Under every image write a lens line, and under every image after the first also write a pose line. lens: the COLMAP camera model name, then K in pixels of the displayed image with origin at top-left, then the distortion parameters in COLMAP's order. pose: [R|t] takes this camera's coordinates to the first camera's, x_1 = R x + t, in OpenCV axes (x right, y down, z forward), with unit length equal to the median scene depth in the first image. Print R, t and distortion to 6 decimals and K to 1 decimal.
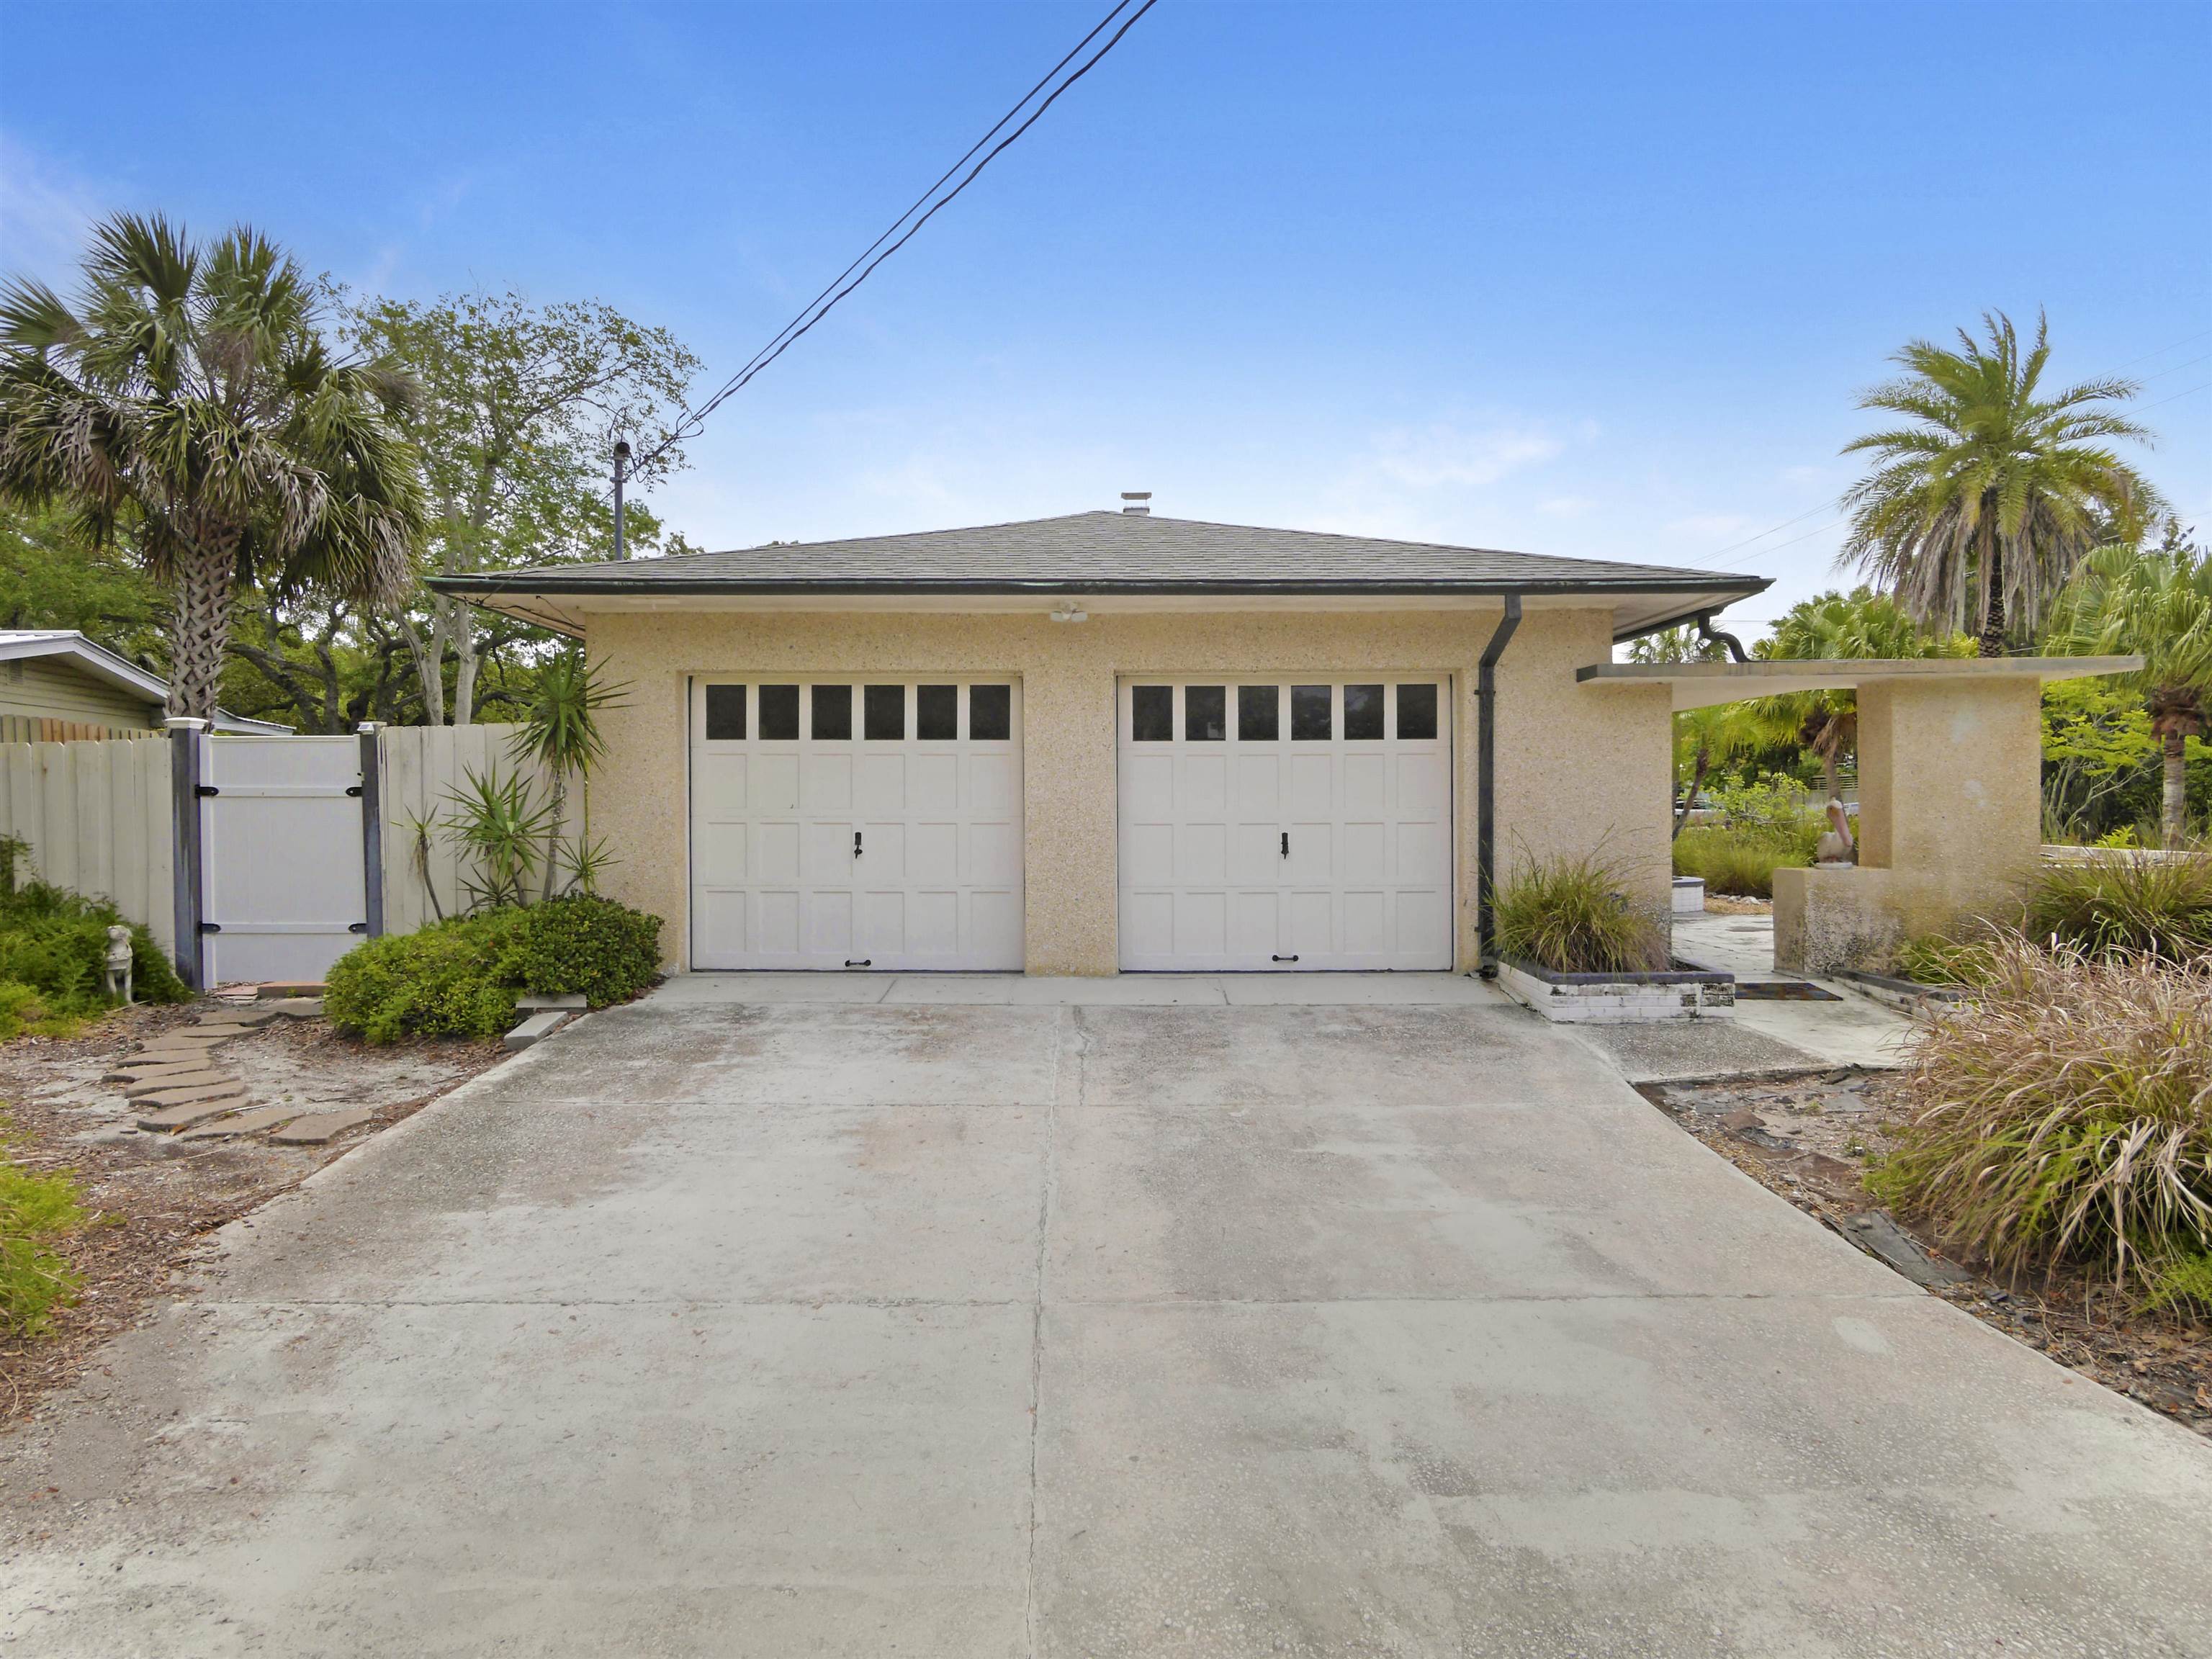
lens RADIAL K [[1301.5, 0, 1107.2], [0, 1301.5, 828.0], [0, 0, 1]] dist [-0.000891, -0.000127]
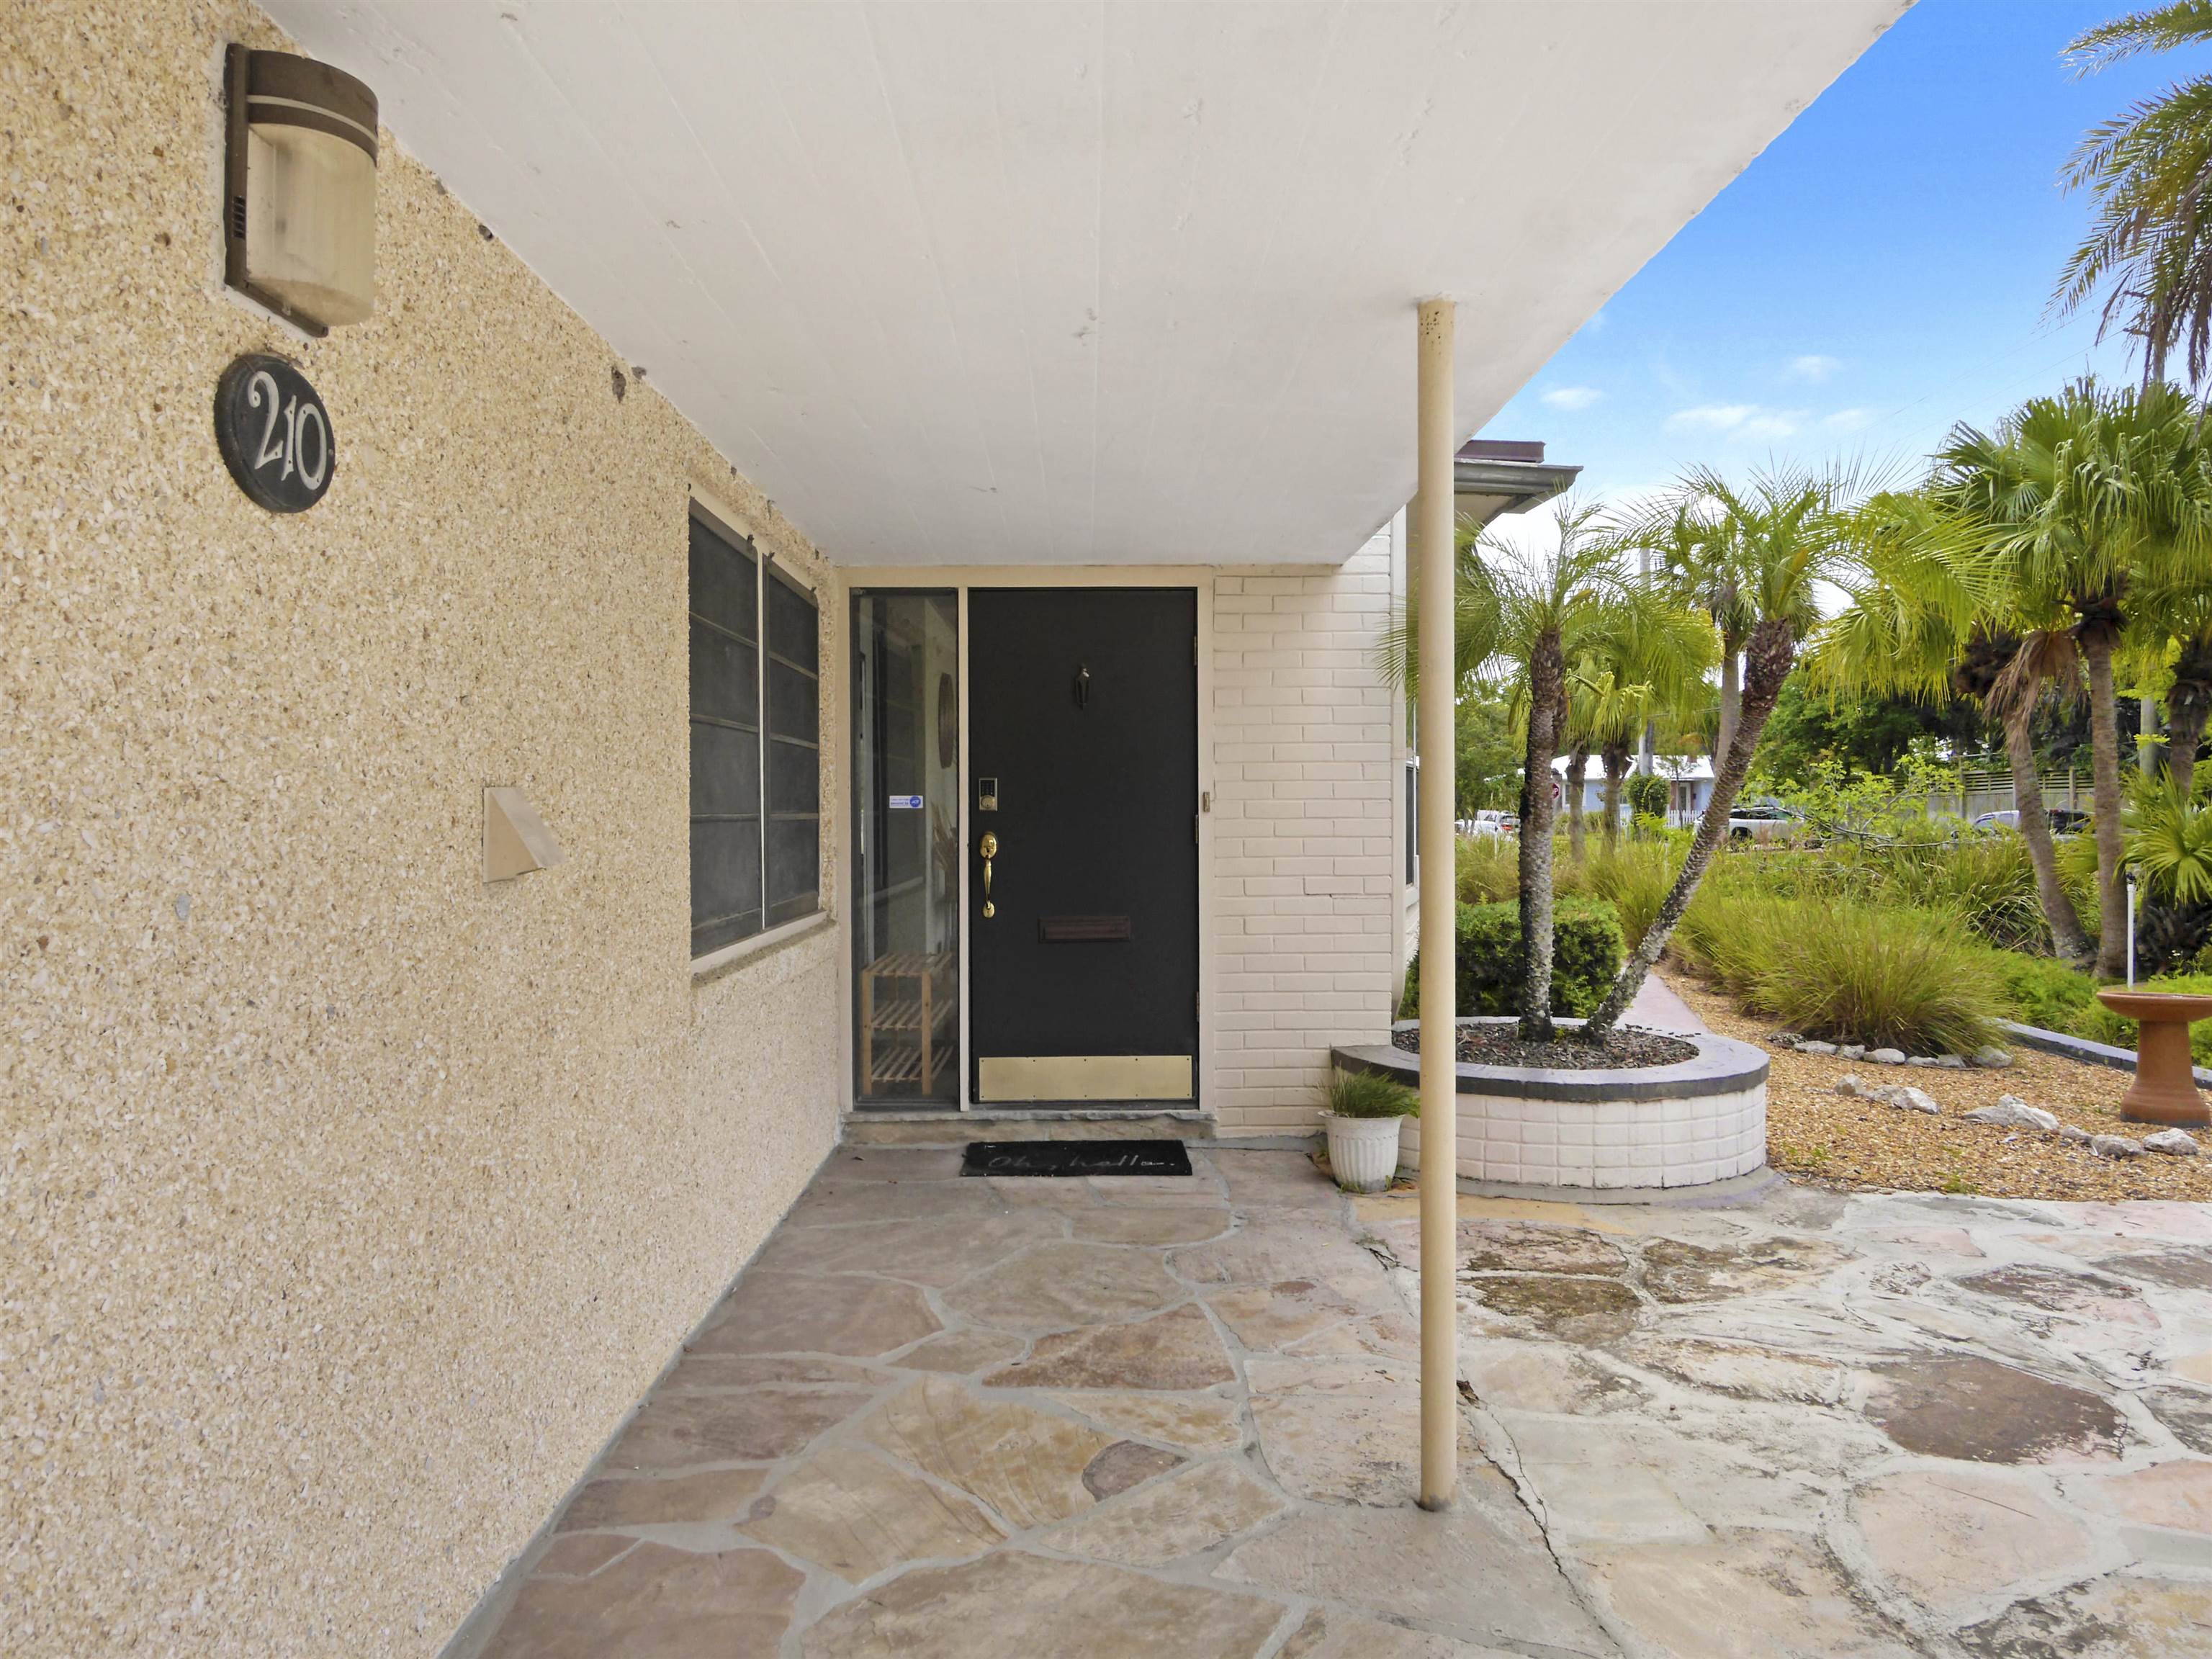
lens RADIAL K [[1539.0, 0, 1108.3], [0, 1539.0, 821.4], [0, 0, 1]] dist [0.000321, 0.000280]
pose [[0.999758, 0.004143, 0.021612, 0.188771], [-0.003964, 0.999957, -0.008335, -0.008638], [-0.021646, 0.008247, 0.999732, 0.410527]]
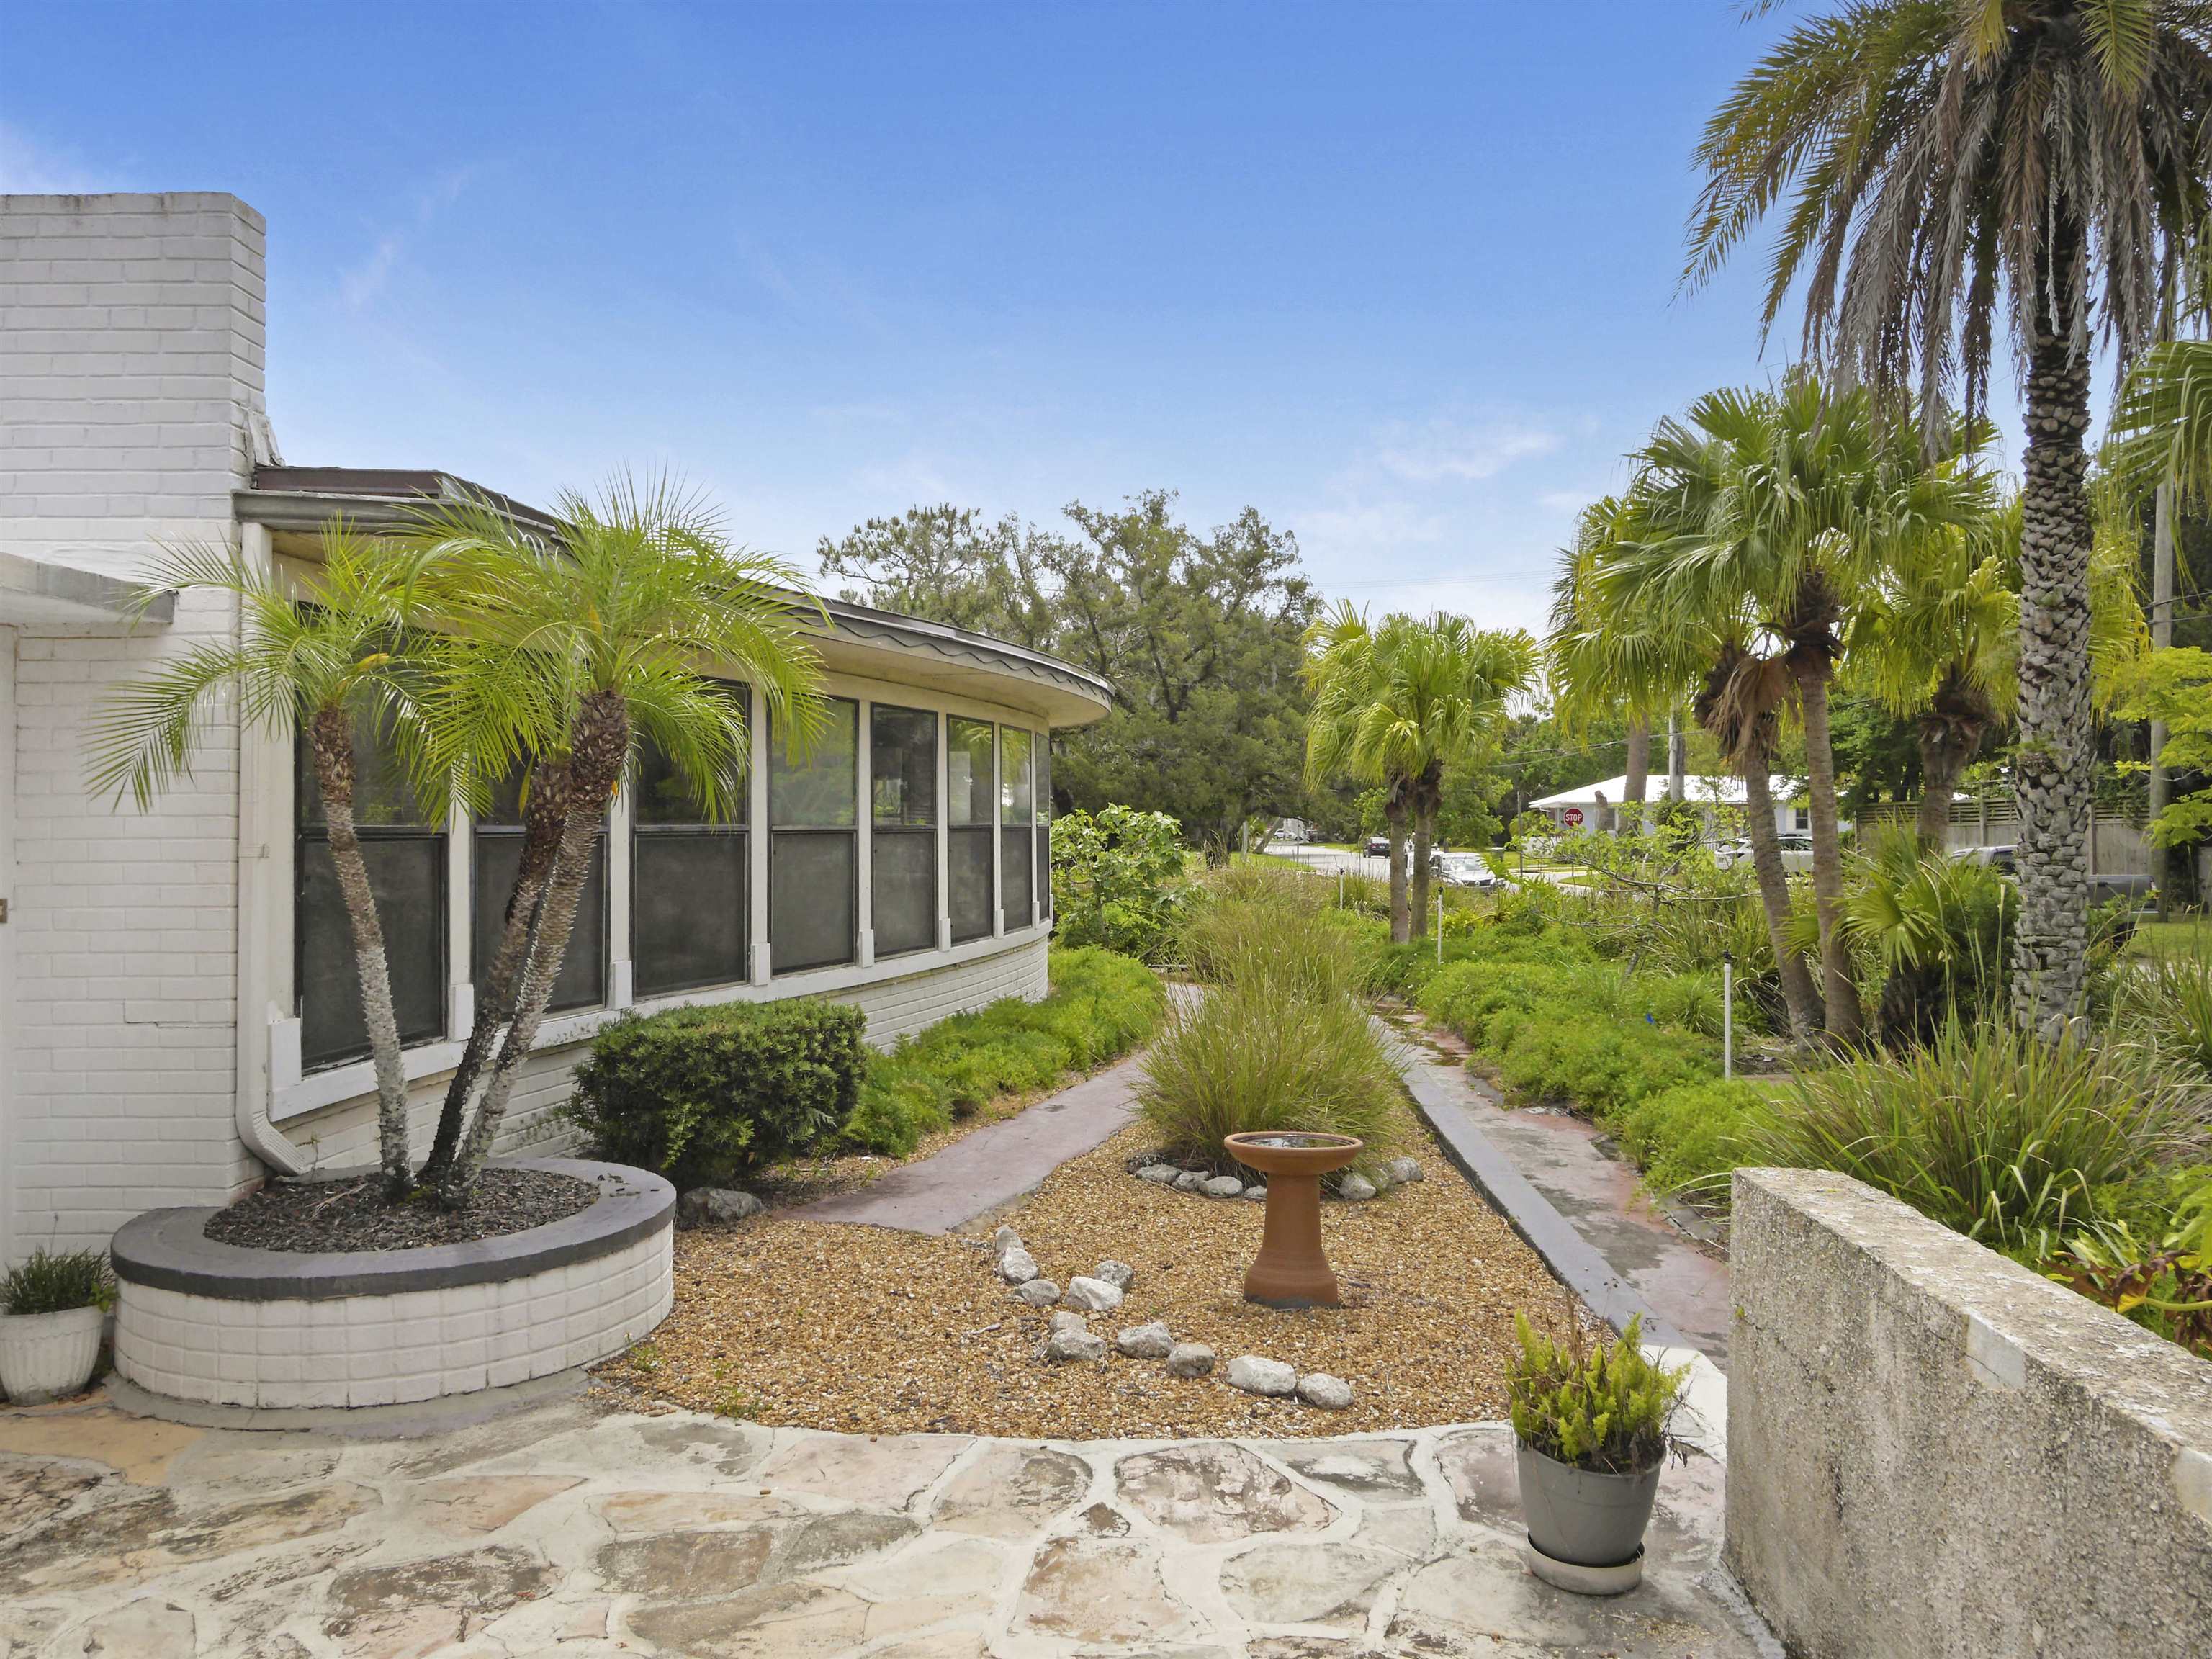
lens RADIAL K [[1668.4, 0, 1106.1], [0, 1668.4, 834.0], [0, 0, 1]] dist [0.006373, 0.000160]
pose [[0.999832, 0.004139, -0.017871, 0.353196], [-0.004397, 0.999887, -0.014397, -0.020935], [0.017809, 0.014473, 0.999737, 0.437098]]
